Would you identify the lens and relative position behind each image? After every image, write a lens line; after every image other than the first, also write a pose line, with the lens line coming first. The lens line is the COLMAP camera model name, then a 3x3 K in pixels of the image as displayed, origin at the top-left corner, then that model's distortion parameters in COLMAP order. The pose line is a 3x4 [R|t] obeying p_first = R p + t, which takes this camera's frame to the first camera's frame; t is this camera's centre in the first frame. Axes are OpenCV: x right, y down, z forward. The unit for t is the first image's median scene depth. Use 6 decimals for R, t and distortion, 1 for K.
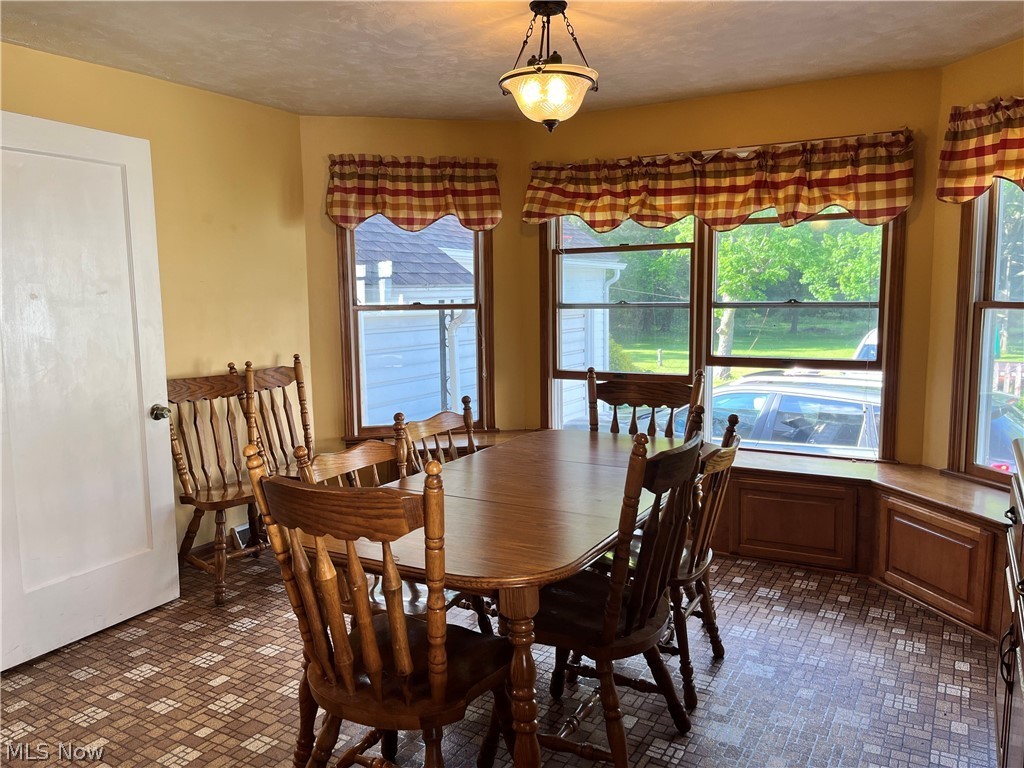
lens RADIAL K [[775.9, 0, 512.0], [0, 775.9, 384.0], [0, 0, 1]] dist [0.034528, -0.053045]
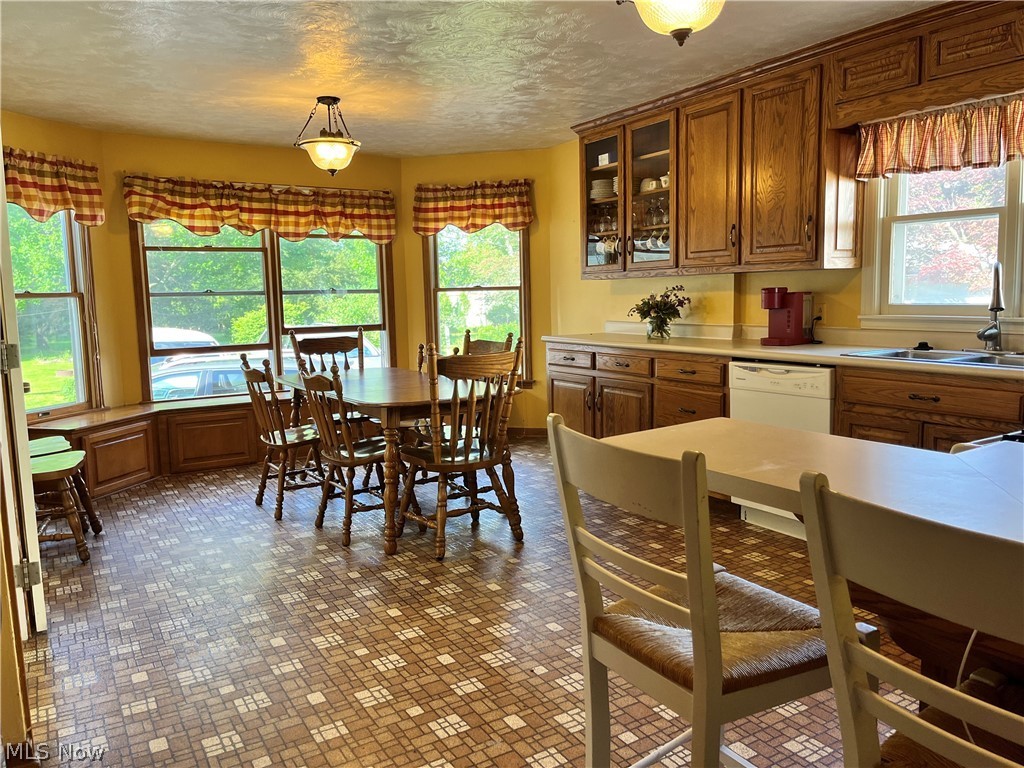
lens RADIAL K [[775.9, 0, 512.0], [0, 775.9, 384.0], [0, 0, 1]] dist [0.034528, -0.053045]
pose [[0.477106, -0.099638, 0.873179, -0.847761], [0.115092, 0.992080, 0.050320, 0.044546], [-0.871277, 0.076488, 0.484795, -0.052420]]
